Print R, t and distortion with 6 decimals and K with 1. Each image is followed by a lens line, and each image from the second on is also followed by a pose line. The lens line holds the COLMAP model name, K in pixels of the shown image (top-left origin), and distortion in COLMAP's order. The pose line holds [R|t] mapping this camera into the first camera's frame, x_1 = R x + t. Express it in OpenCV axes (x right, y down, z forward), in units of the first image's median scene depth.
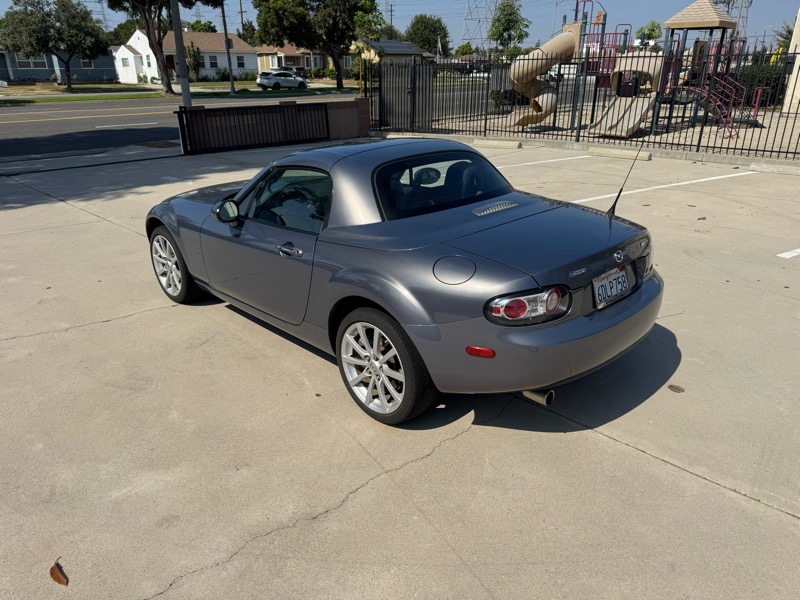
lens RADIAL K [[573.0, 0, 395.4], [0, 573.0, 296.3], [0, 0, 1]] dist [0.003276, -0.003381]
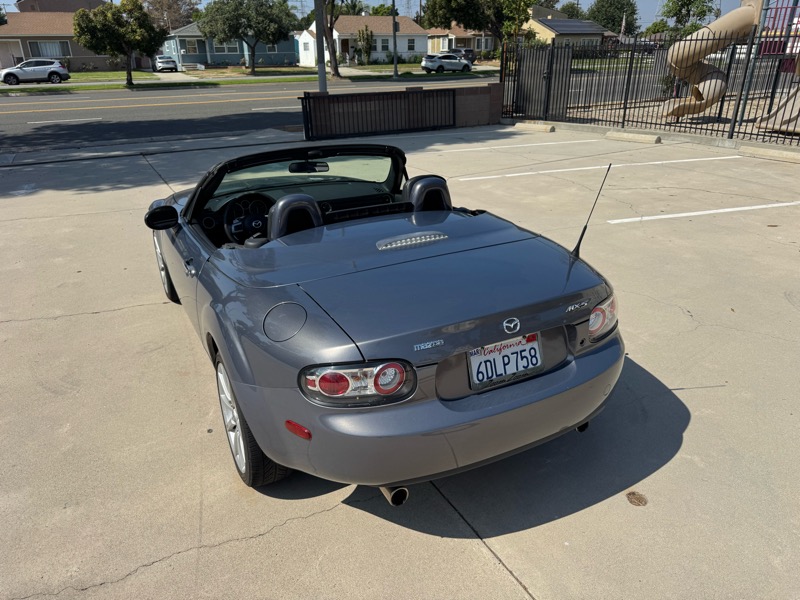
lens RADIAL K [[572.3, 0, 397.1], [0, 572.3, 295.9], [0, 0, 1]] dist [0.038972, -0.067383]
pose [[0.959844, 0.100884, -0.261767, 0.072116], [-0.094084, 0.994823, 0.038417, -0.020043], [0.264287, -0.012246, 0.964366, 0.040754]]
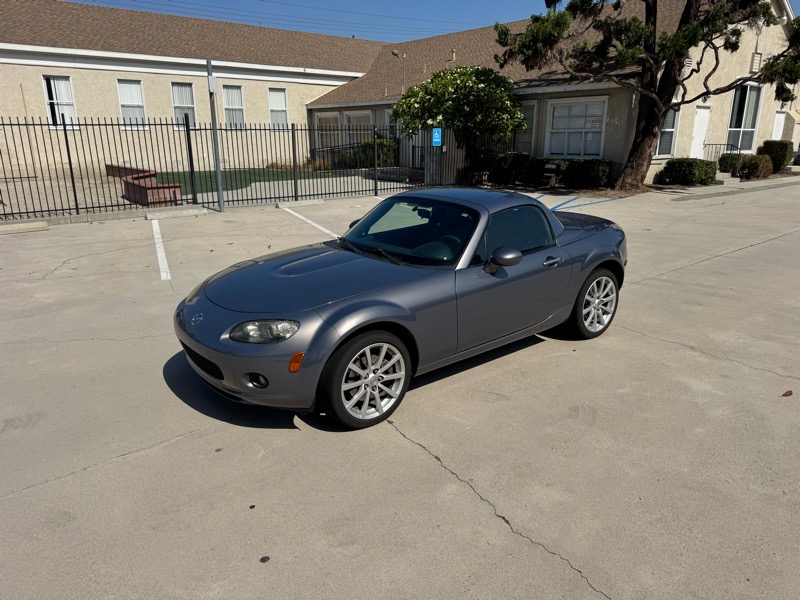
lens RADIAL K [[568.4, 0, 400.0], [0, 568.4, 300.0], [0, 0, 1]] dist [0.022323, -0.026546]
pose [[0.086577, -0.272865, 0.958149, -0.305945], [0.367380, 0.902722, 0.223885, -0.086611], [-0.926033, 0.332621, 0.178400, 0.220876]]
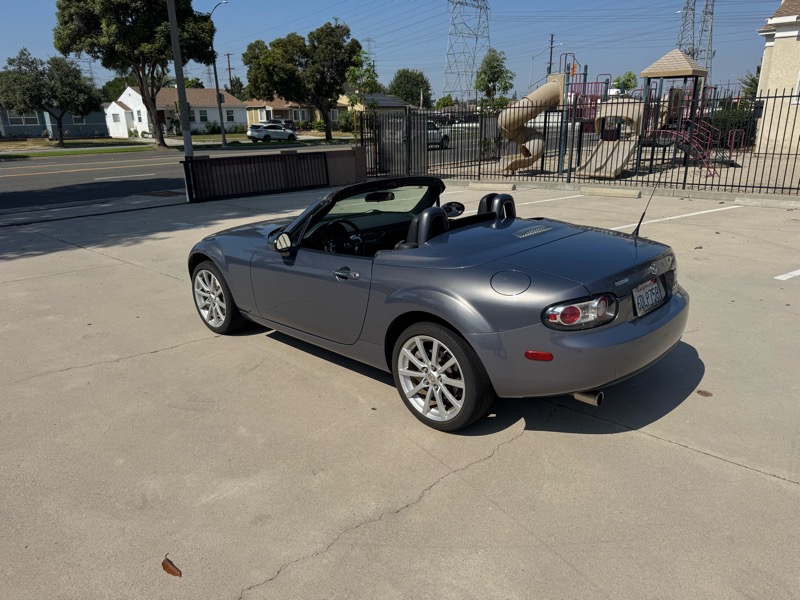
lens RADIAL K [[568.4, 0, 400.0], [0, 568.4, 300.0], [0, 0, 1]] dist [0.022323, -0.026546]
pose [[0.999229, -0.024897, 0.030351, -0.022704], [0.027035, 0.997022, -0.072217, 0.009471], [-0.028462, 0.072982, 0.996927, -0.014291]]
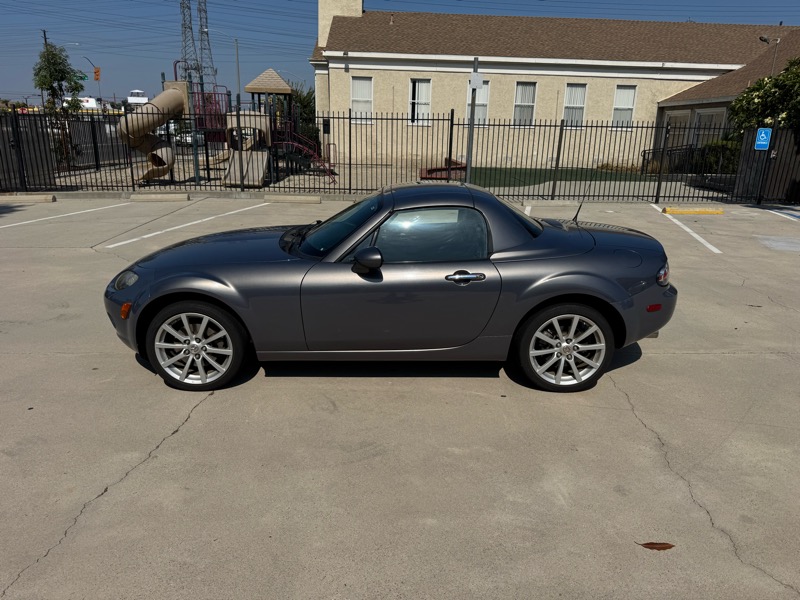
lens RADIAL K [[564.3, 0, 399.6], [0, 564.3, 306.7], [0, 0, 1]] dist [0.012554, -0.024249]
pose [[0.684993, -0.196575, 0.701529, -0.208644], [0.243745, 0.969257, 0.033595, -0.018739], [-0.686566, 0.147981, 0.711849, 0.060218]]
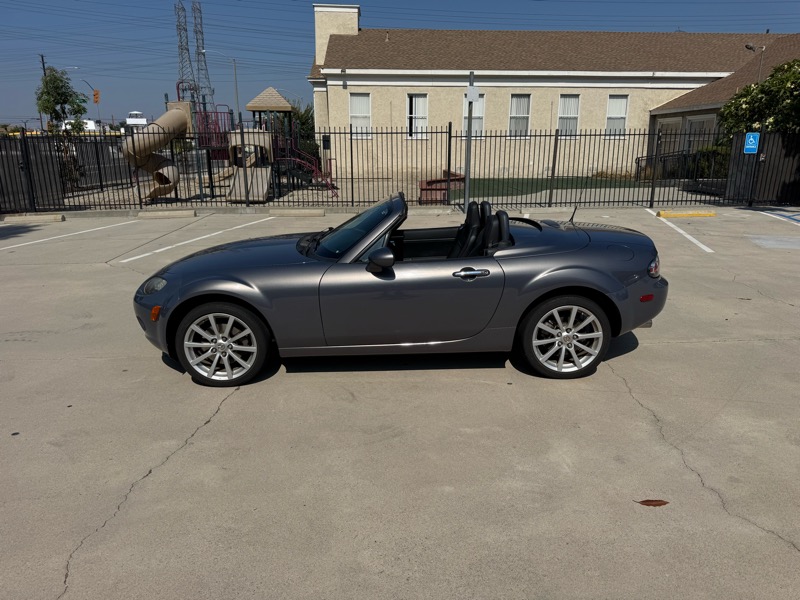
lens RADIAL K [[561.4, 0, 404.7], [0, 561.4, 308.7], [0, 0, 1]] dist [0.029928, -0.047269]
pose [[0.674999, -0.201018, 0.709907, -0.224610], [0.269536, 0.962851, 0.016360, -0.013424], [-0.686824, 0.180302, 0.704105, 0.052559]]
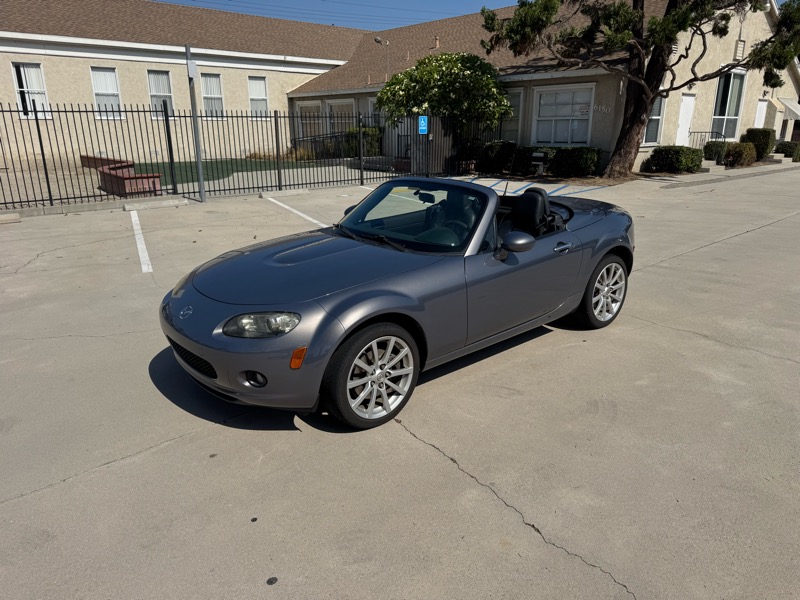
lens RADIAL K [[568.4, 0, 400.0], [0, 568.4, 300.0], [0, 0, 1]] dist [0.022323, -0.026546]
pose [[0.053504, -0.287158, 0.956388, -0.291079], [0.370732, 0.895018, 0.247991, -0.085401], [-0.927197, 0.341296, 0.154346, 0.232460]]
